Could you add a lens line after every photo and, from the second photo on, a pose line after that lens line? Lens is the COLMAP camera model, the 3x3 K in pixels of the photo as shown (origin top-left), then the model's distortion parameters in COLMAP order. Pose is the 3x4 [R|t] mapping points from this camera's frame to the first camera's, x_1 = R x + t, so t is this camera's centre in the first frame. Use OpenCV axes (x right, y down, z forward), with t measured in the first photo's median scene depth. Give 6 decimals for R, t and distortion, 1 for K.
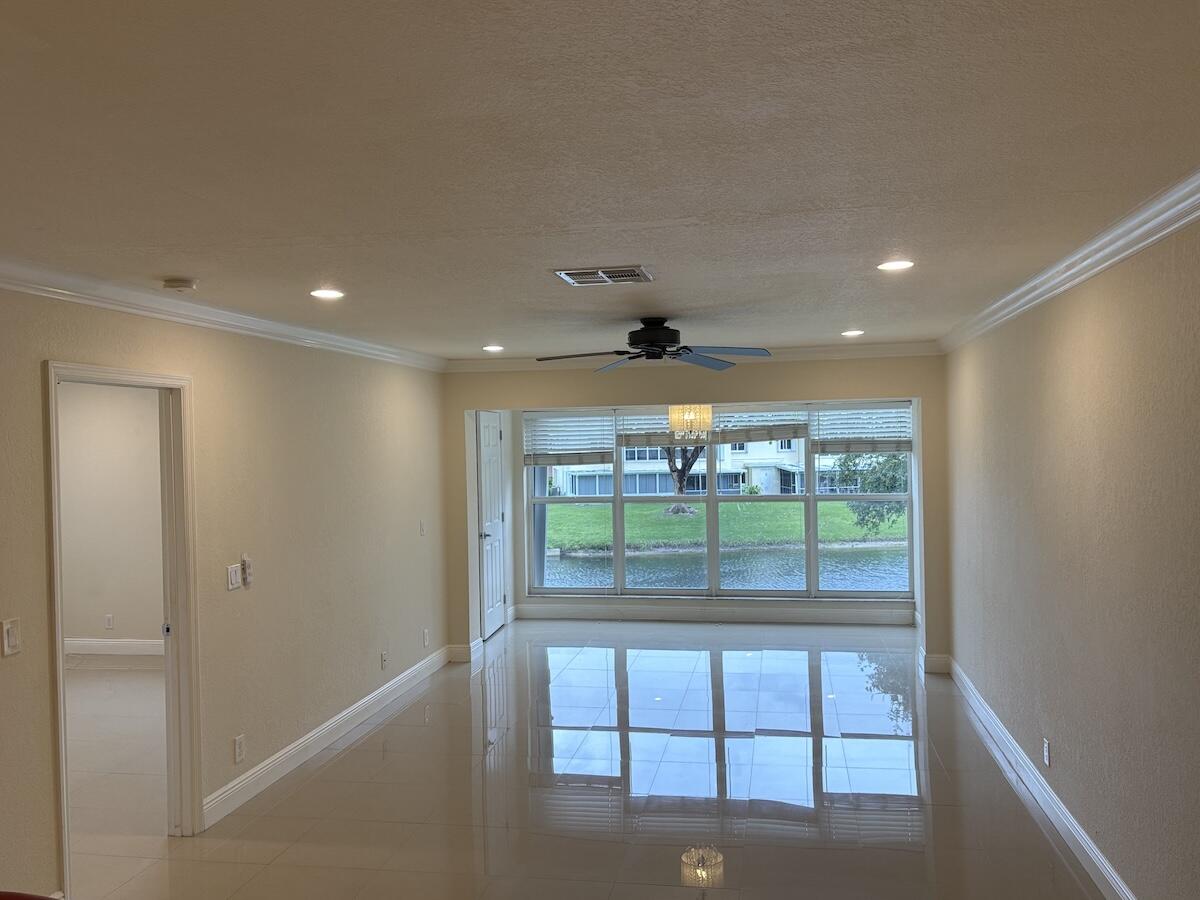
lens RADIAL K [[953.1, 0, 565.7], [0, 953.1, 453.9], [0, 0, 1]] dist [0.167770, 0.002415]
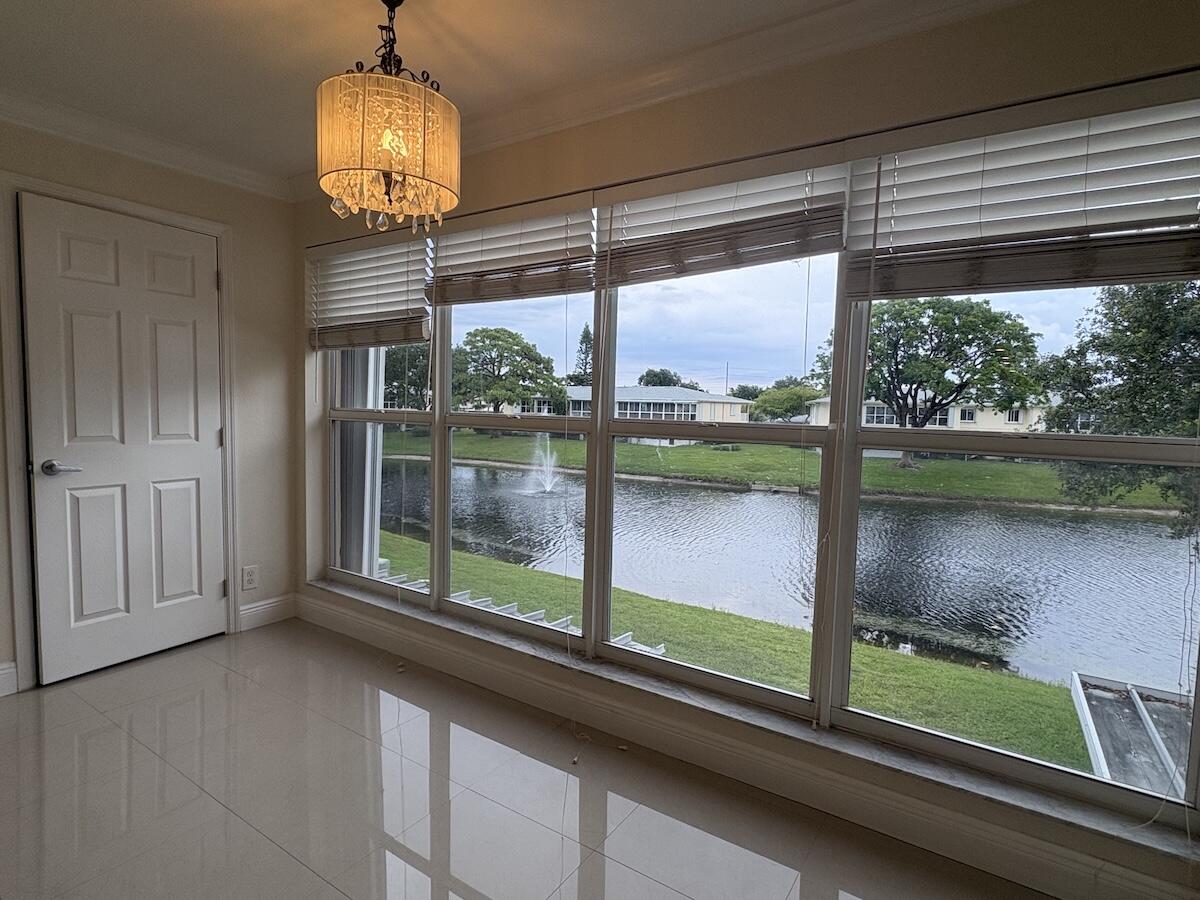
lens RADIAL K [[624.3, 0, 572.1], [0, 624.3, 445.3], [0, 0, 1]] dist [0.000767, 0.000922]
pose [[0.920920, 0.069637, -0.383481, 0.208015], [-0.049555, 0.996844, 0.062016, 0.032235], [0.386589, -0.038108, 0.921464, 0.633835]]
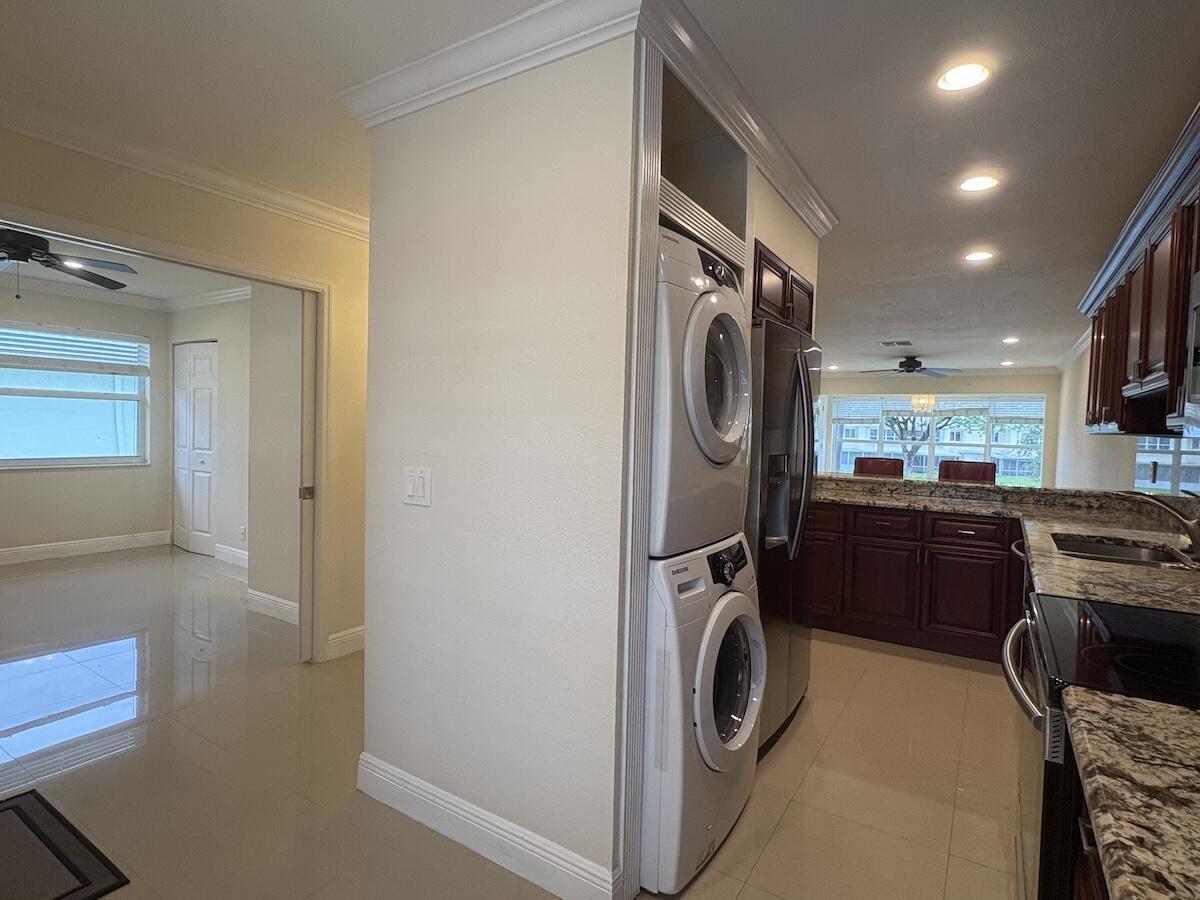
lens RADIAL K [[624.3, 0, 595.6], [0, 624.3, 449.3], [0, 0, 1]] dist [0.000767, 0.000922]
pose [[0.939254, 0.057783, -0.338323, -0.065364], [-0.050108, 0.998251, 0.031384, 0.051538], [0.339545, -0.012525, 0.940507, -0.466756]]
